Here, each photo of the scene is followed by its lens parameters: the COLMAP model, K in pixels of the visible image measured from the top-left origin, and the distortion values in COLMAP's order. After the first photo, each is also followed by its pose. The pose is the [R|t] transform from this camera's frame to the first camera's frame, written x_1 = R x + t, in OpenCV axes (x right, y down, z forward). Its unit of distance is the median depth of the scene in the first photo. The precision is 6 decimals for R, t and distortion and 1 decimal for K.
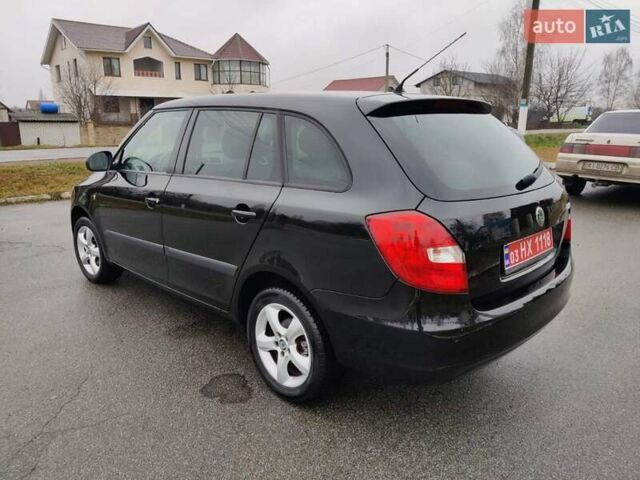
lens RADIAL K [[506.6, 0, 317.6], [0, 506.6, 239.6], [0, 0, 1]] dist [-0.007887, 0.005690]
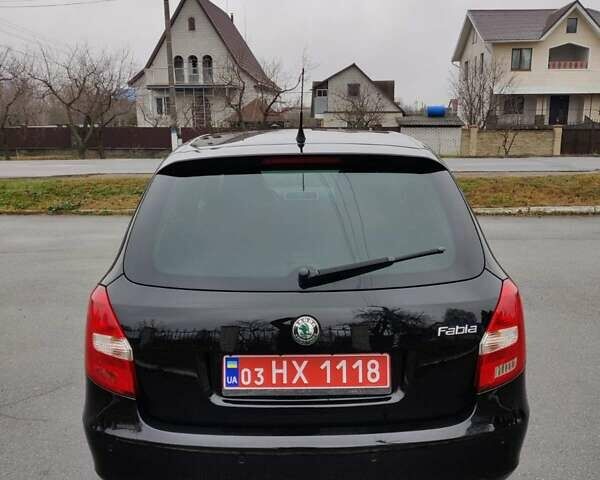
lens RADIAL K [[630.4, 0, 291.6], [0, 630.4, 228.8], [0, 0, 1]] dist [0.009661, 0.000000]
pose [[0.706339, 0.116443, -0.698231, 0.101494], [-0.156927, 0.987592, 0.005951, -0.018575], [0.690260, 0.105368, 0.715848, 0.036288]]
